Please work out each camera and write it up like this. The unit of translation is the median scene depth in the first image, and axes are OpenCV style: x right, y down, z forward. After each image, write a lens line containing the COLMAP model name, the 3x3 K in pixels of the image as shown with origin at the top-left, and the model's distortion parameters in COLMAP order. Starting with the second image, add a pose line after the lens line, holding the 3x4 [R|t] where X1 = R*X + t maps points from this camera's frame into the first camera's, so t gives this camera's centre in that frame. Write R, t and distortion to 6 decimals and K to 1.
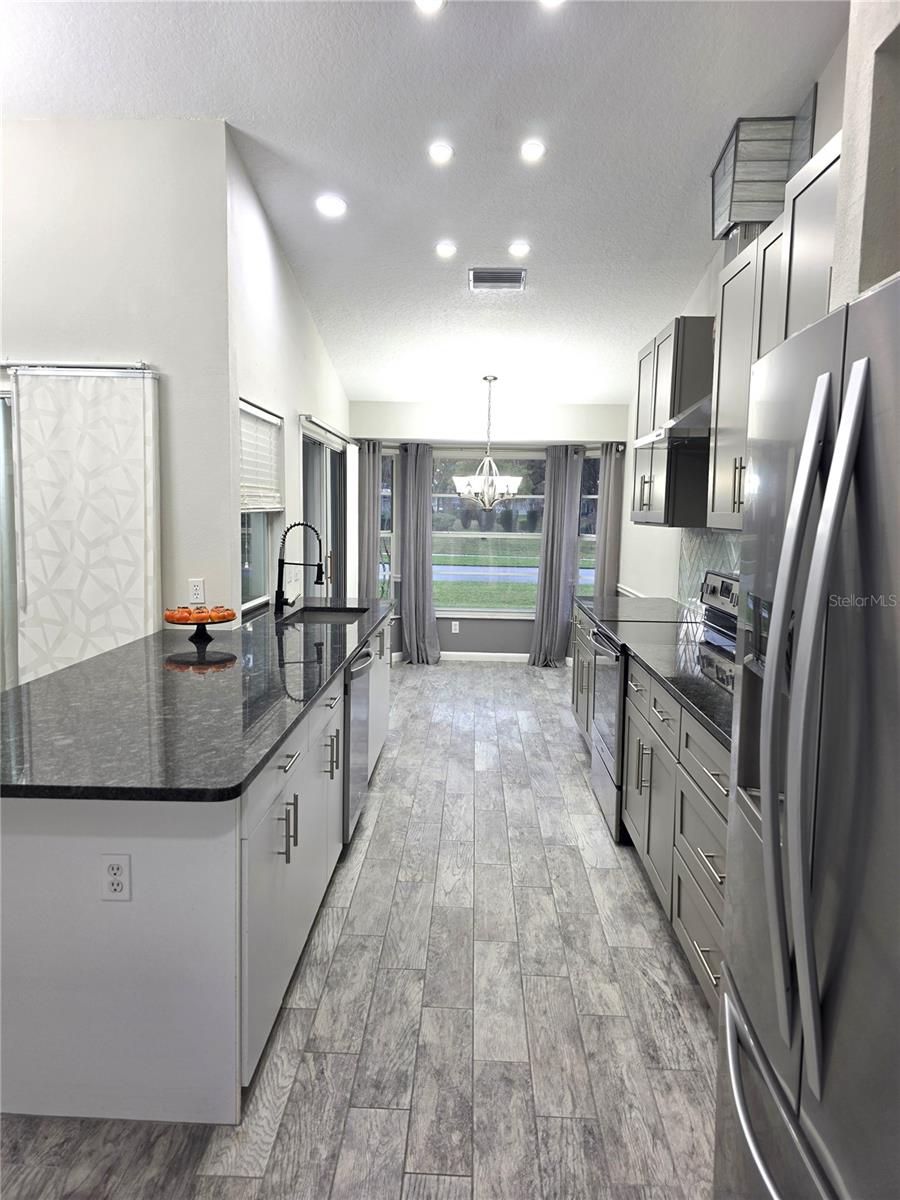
lens RADIAL K [[793.8, 0, 450.0], [0, 793.8, 600.0], [0, 0, 1]] dist [0.031272, -0.055499]
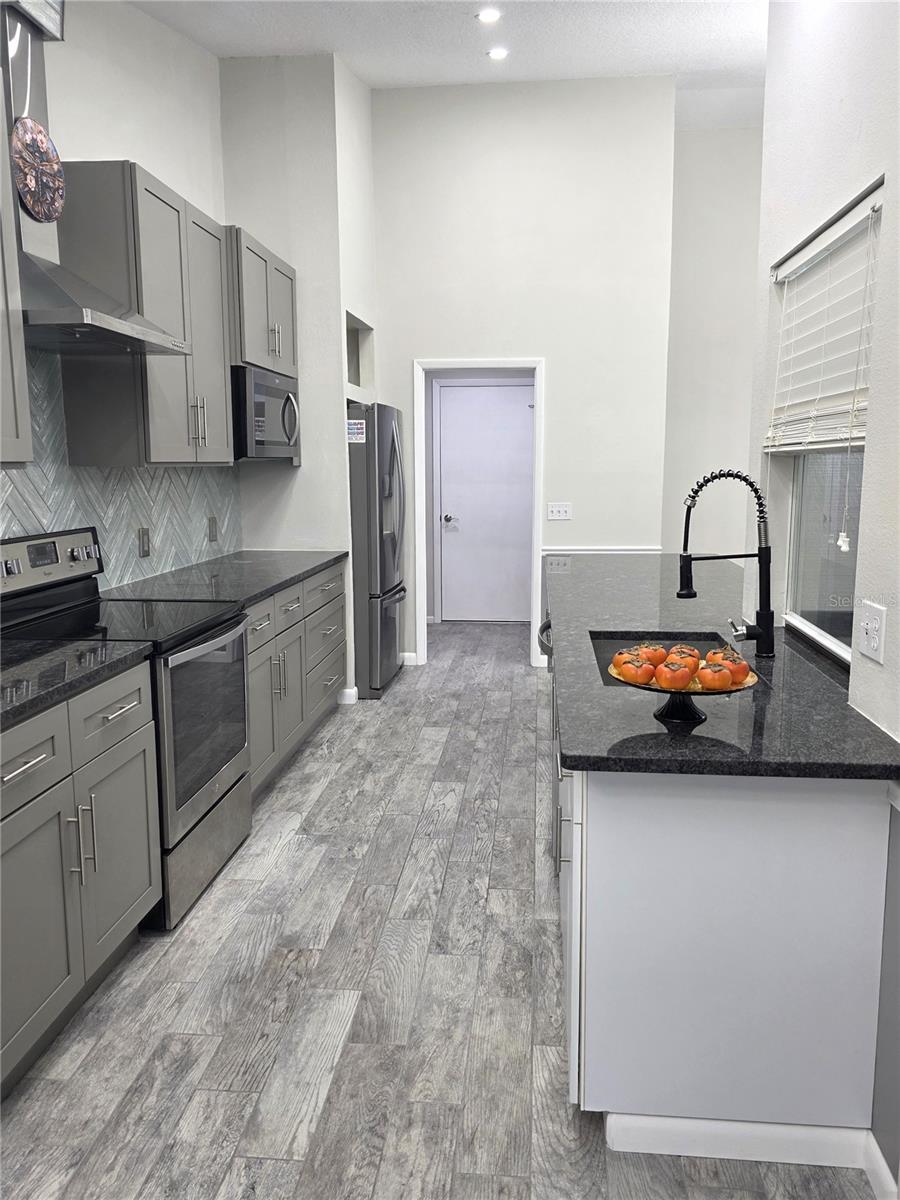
lens RADIAL K [[881.1, 0, 454.8], [0, 881.1, 587.8], [0, 0, 1]] dist [0.054408, -0.060116]
pose [[-0.997833, -0.024751, 0.060960, -0.043426], [-0.008308, 0.966525, 0.256439, -0.132585], [-0.065267, 0.255377, -0.964636, 1.228576]]
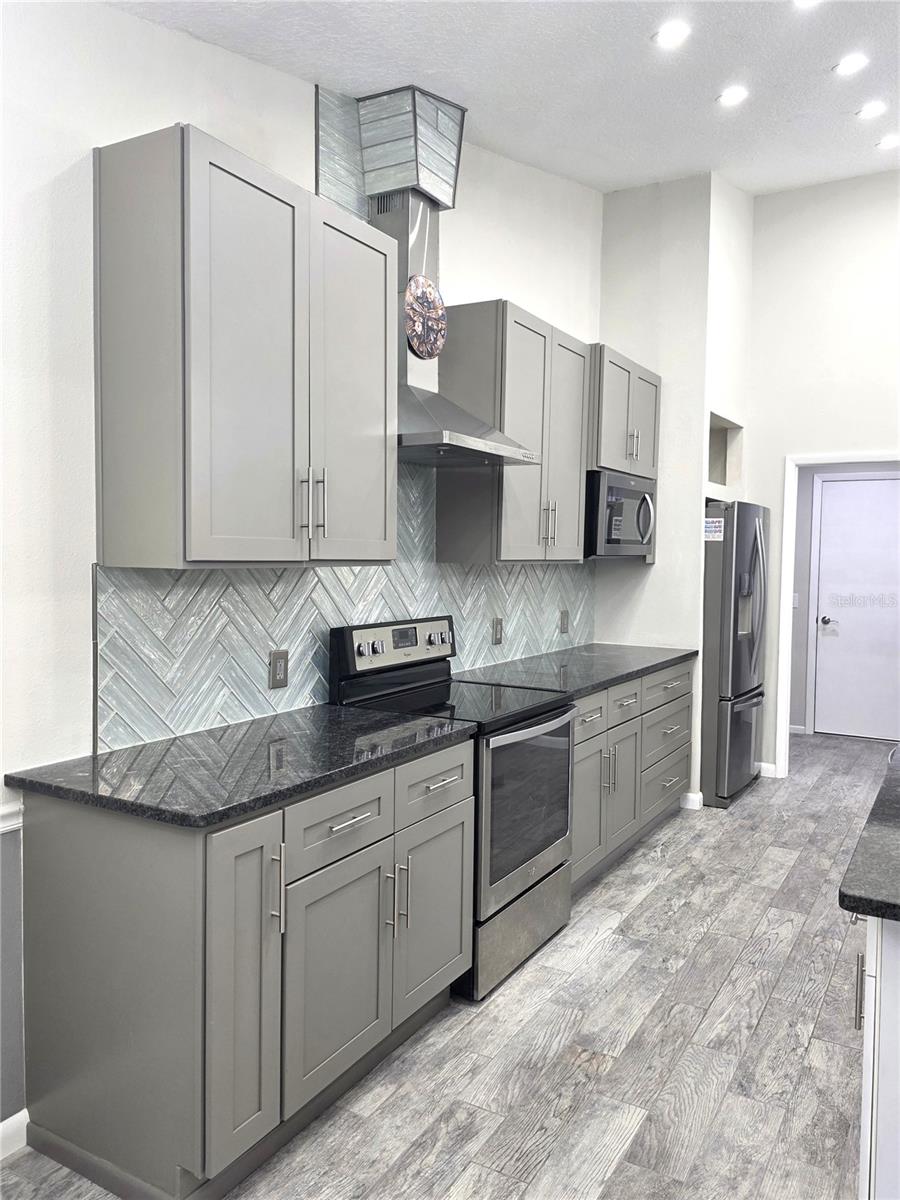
lens RADIAL K [[881.1, 0, 454.8], [0, 881.1, 587.8], [0, 0, 1]] dist [0.054408, -0.060116]
pose [[-0.879065, -0.049156, 0.474160, -0.084321], [0.025606, 0.988364, 0.149936, -0.138132], [-0.476013, 0.143945, -0.867578, 1.233413]]
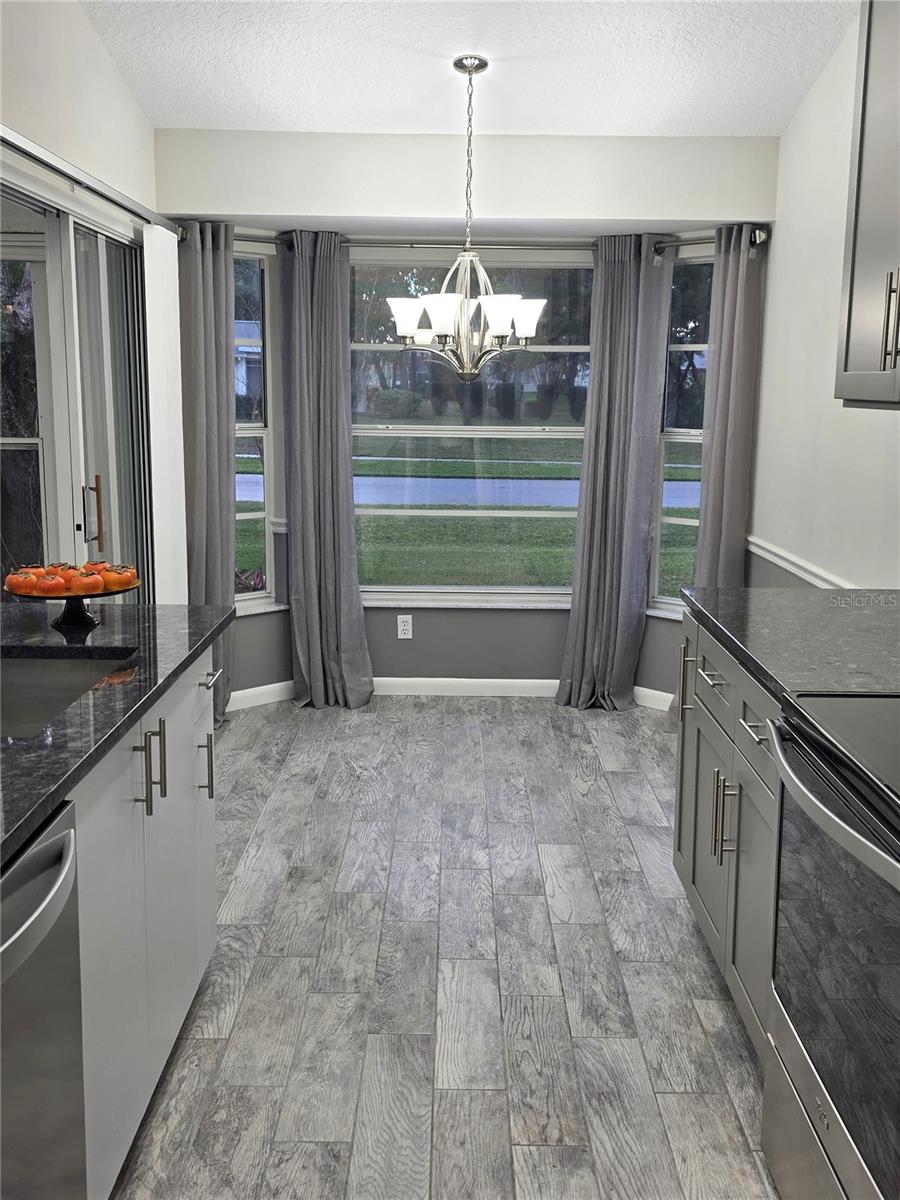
lens RADIAL K [[1225.0, 0, 458.3], [0, 1225.0, 626.5], [0, 0, 1]] dist [0.011379, -0.003685]
pose [[0.999409, -0.012994, 0.031838, 0.022710], [0.010365, 0.996626, 0.081418, -0.037167], [-0.032788, -0.081040, 0.996171, 0.384041]]
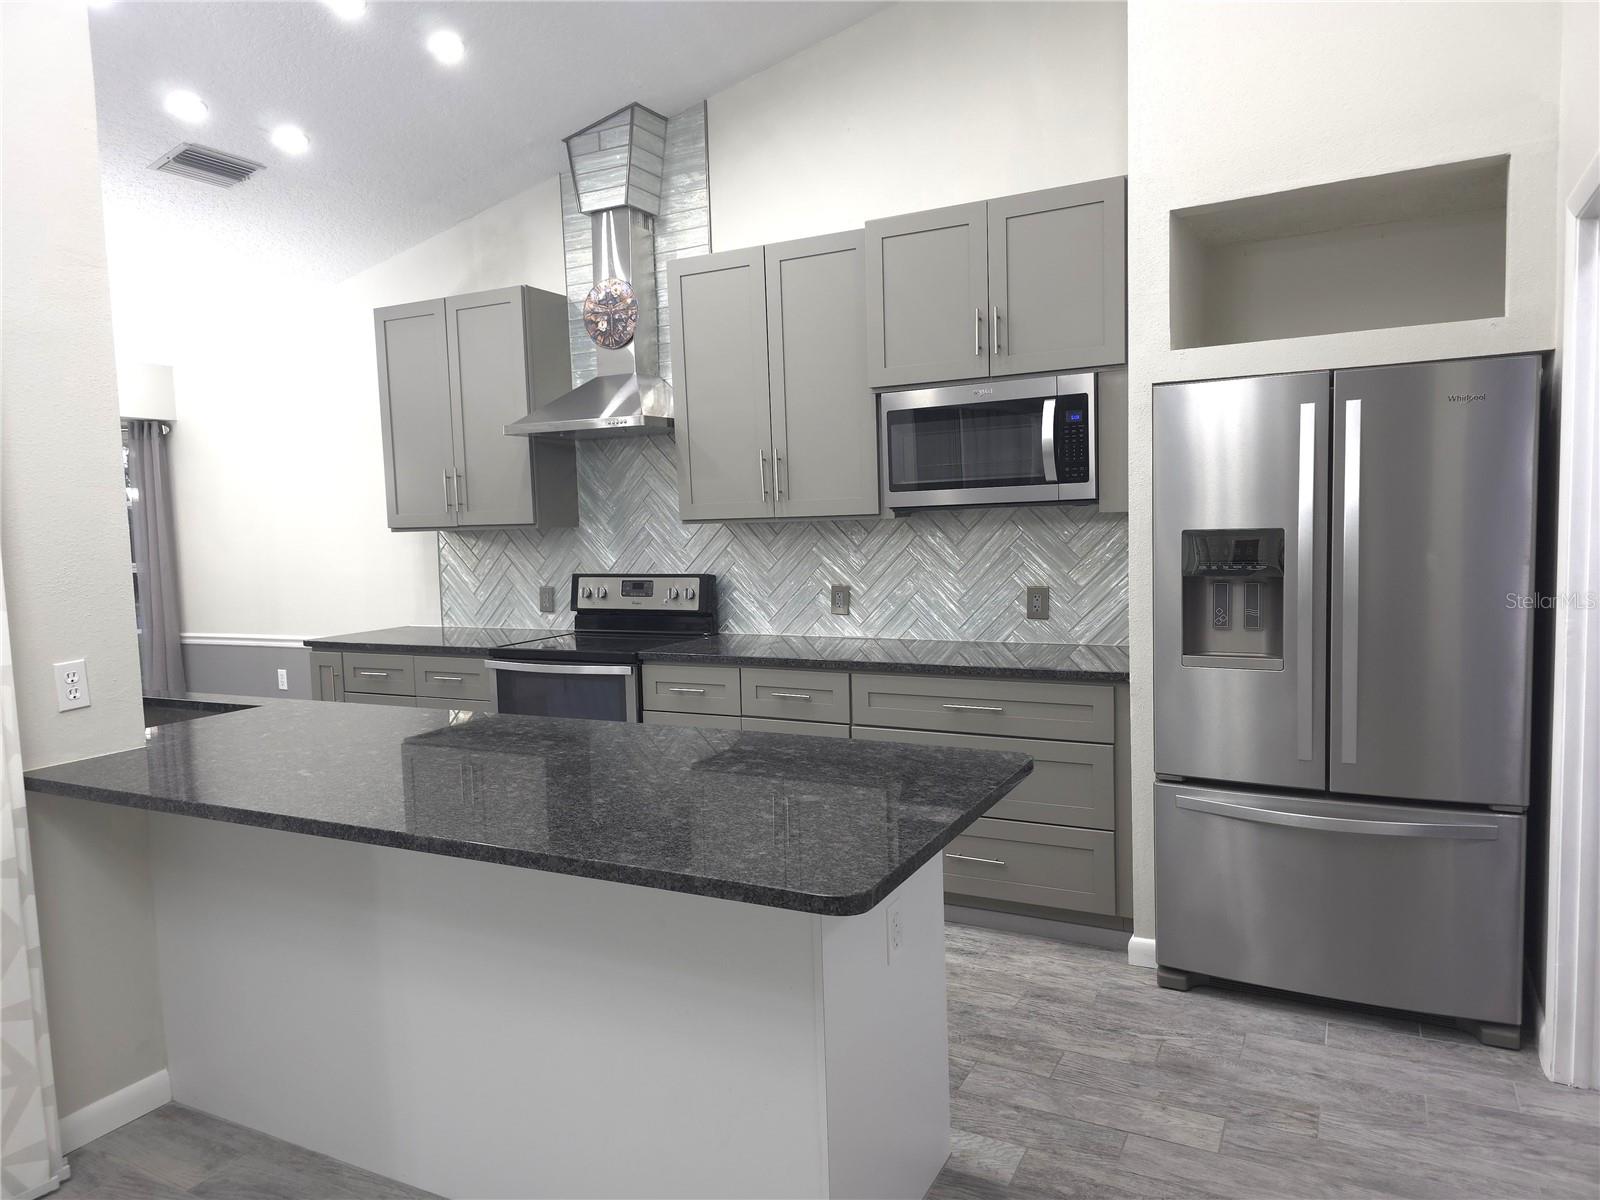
lens RADIAL K [[1058.4, 0, 800.0], [0, 1058.4, 600.0], [0, 0, 1]] dist [0.031272, -0.055499]
pose [[0.429869, -0.102400, 0.897066, -0.494045], [0.140805, 0.988995, 0.045420, -0.020245], [-0.891845, 0.106787, 0.439556, 0.195334]]
